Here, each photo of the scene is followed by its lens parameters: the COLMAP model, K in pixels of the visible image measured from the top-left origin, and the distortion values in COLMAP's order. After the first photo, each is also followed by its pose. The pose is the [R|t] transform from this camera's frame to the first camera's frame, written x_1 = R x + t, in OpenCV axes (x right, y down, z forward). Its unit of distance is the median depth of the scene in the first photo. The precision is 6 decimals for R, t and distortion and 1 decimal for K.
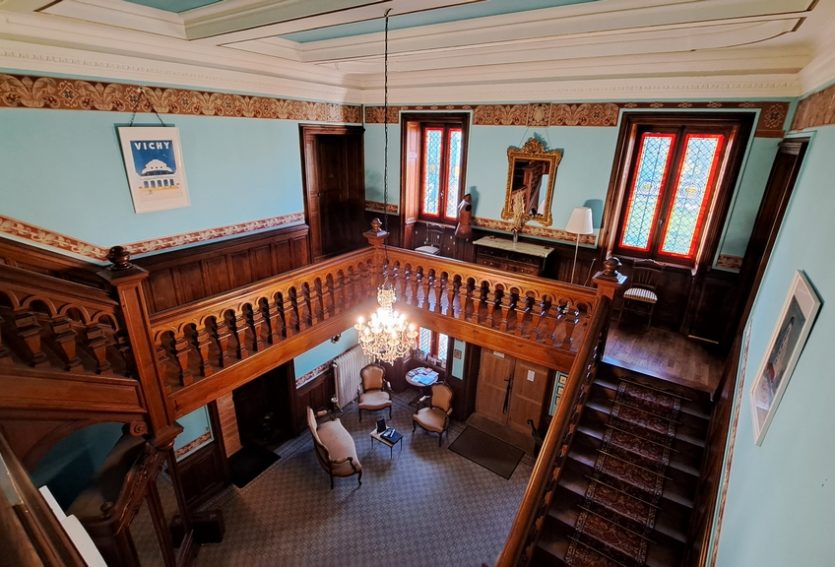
lens RADIAL K [[401.1, 0, 416.5], [0, 401.1, 284.4], [0, 0, 1]] dist [-0.024717, -0.002067]
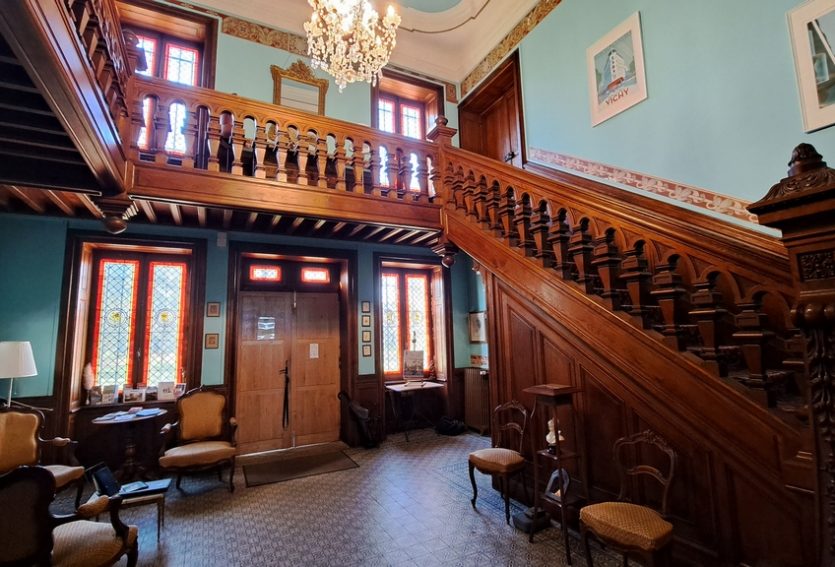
lens RADIAL K [[401.1, 0, 415.5], [0, 401.1, 283.2], [0, 0, 1]] dist [-0.024717, -0.002067]
pose [[0.469675, 0.071878, 0.879909, -0.370251], [0.348315, 0.900742, -0.259502, 0.447911], [-0.811223, 0.428367, 0.398019, 0.557671]]
